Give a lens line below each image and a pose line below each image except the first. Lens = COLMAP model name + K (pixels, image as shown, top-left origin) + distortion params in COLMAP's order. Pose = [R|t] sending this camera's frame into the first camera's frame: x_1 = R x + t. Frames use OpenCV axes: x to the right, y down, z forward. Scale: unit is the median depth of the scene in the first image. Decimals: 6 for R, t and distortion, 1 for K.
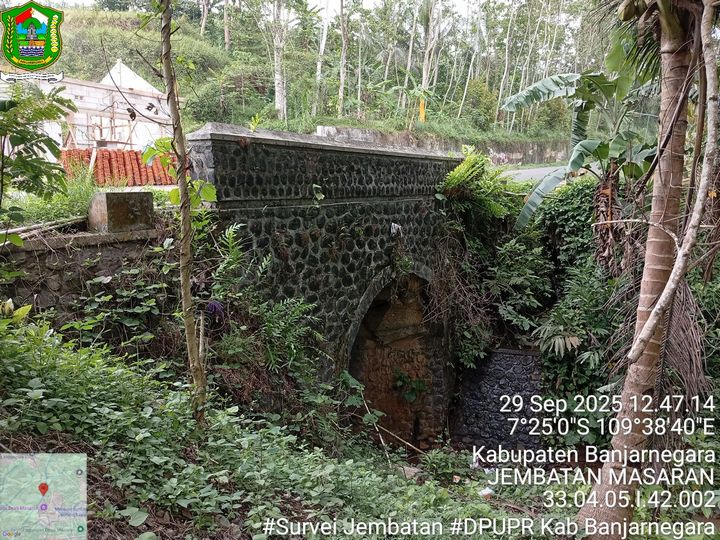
lens RADIAL K [[549.8, 0, 360.0], [0, 549.8, 270.0], [0, 0, 1]] dist [0.112541, -0.251530]
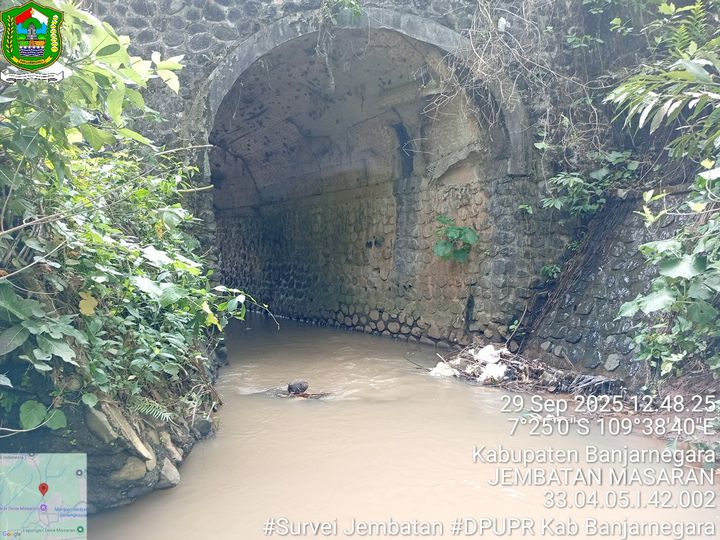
lens RADIAL K [[549.8, 0, 360.0], [0, 549.8, 270.0], [0, 0, 1]] dist [0.112541, -0.251530]
pose [[0.570349, 0.020476, -0.821147, 0.697628], [-0.117283, 0.991476, -0.056738, 0.371484], [0.812986, 0.128667, 0.567889, 0.693451]]
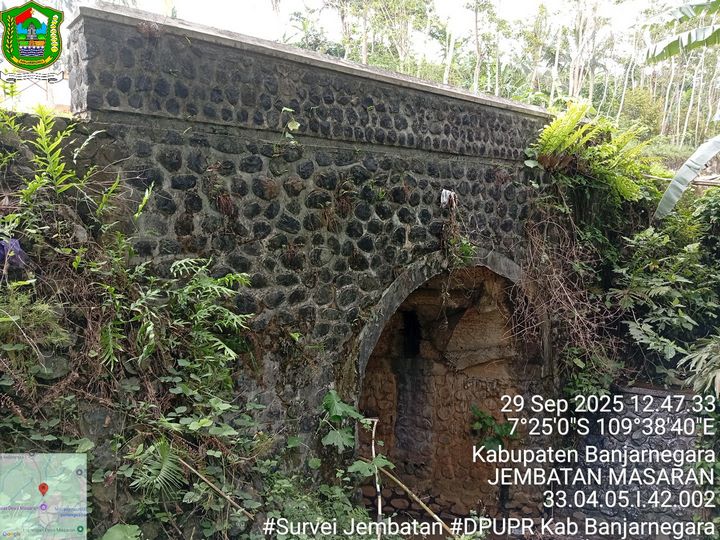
lens RADIAL K [[549.8, 0, 360.0], [0, 549.8, 270.0], [0, 0, 1]] dist [0.112541, -0.251530]
pose [[0.961321, 0.003050, -0.275412, 0.153905], [-0.023218, 0.997277, -0.069998, 0.070466], [0.274449, 0.073685, 0.958774, 0.308077]]
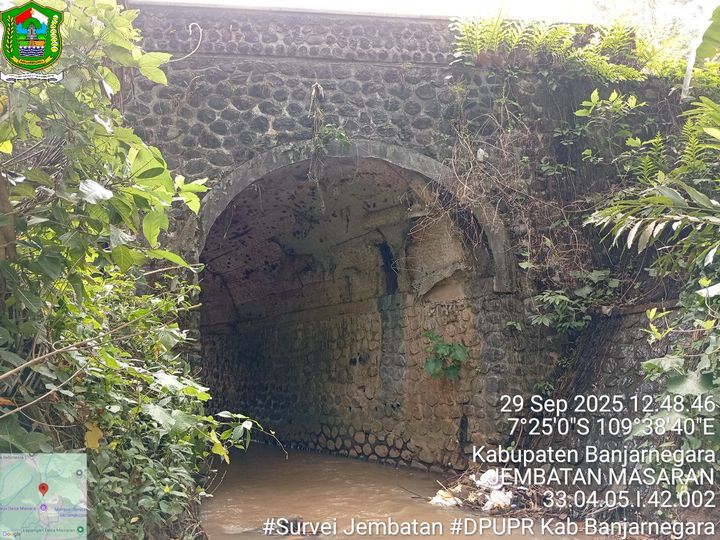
lens RADIAL K [[549.8, 0, 360.0], [0, 549.8, 270.0], [0, 0, 1]] dist [0.112541, -0.251530]
pose [[0.619607, -0.149413, -0.770560, 0.671872], [-0.100768, 0.958450, -0.266871, 0.371258], [0.778417, 0.243003, 0.578806, 0.670653]]
